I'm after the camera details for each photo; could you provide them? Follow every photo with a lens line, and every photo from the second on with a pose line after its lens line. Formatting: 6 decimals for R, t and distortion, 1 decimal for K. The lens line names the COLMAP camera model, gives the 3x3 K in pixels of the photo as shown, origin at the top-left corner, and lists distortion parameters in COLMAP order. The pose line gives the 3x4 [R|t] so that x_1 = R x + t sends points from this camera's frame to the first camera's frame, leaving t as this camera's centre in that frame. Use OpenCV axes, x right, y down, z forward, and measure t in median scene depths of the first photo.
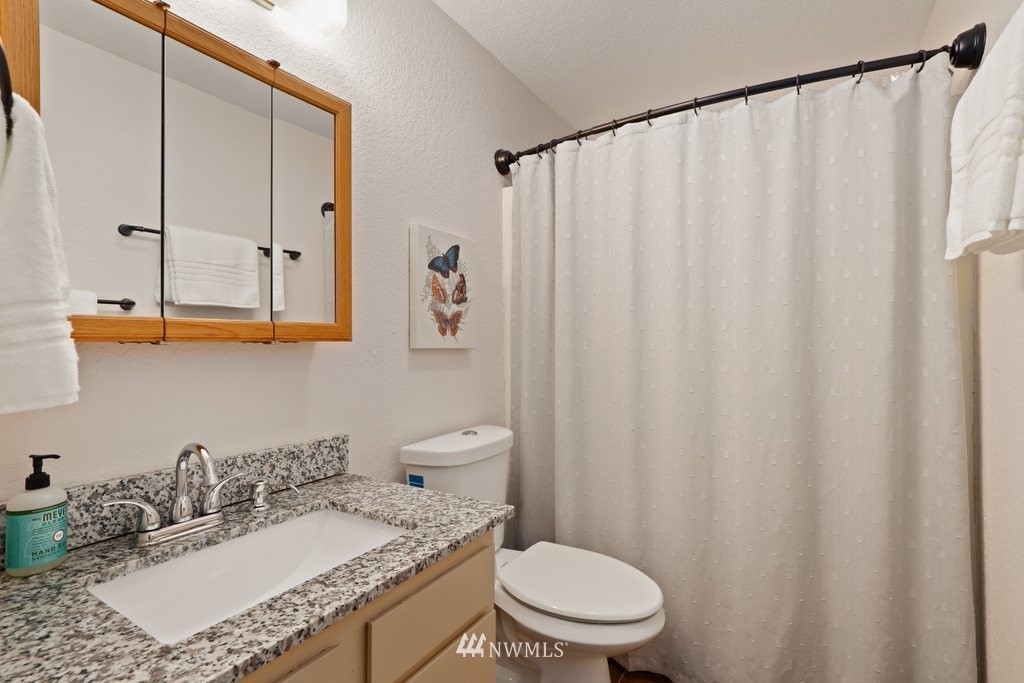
lens RADIAL K [[492.2, 0, 514.5], [0, 492.2, 350.5], [0, 0, 1]] dist [-0.018285, 0.007809]
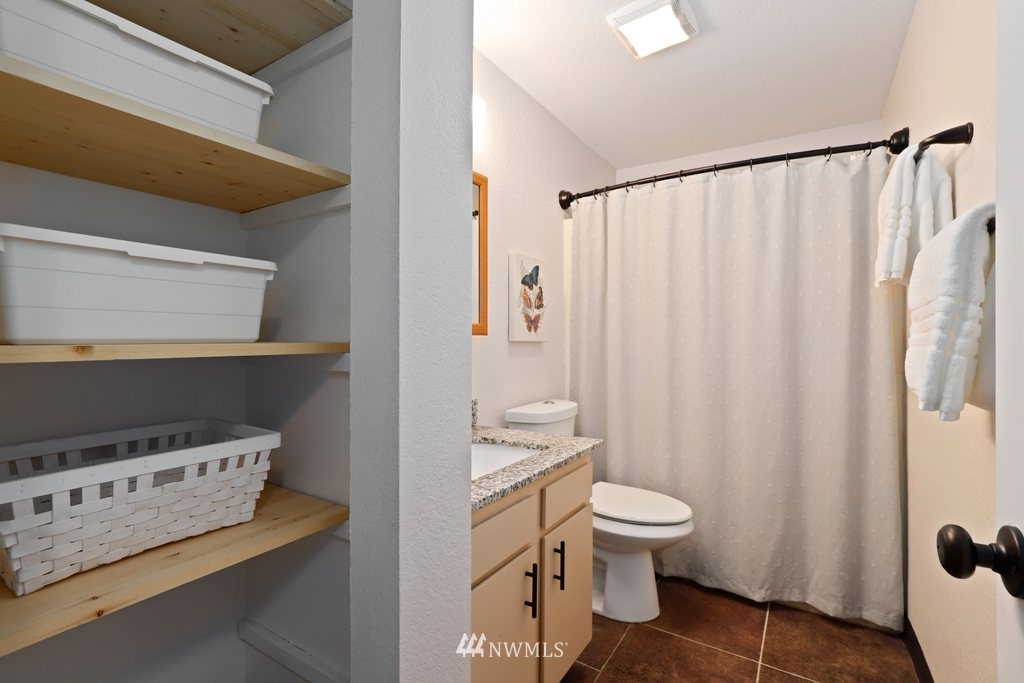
lens RADIAL K [[471.2, 0, 522.1], [0, 471.2, 343.1], [0, 0, 1]] dist [-0.015966, 0.001045]
pose [[0.999884, 0.007477, -0.013236, -0.161299], [-0.007557, 0.999953, -0.006042, 0.009934], [0.013190, 0.006141, 0.999894, -0.348743]]
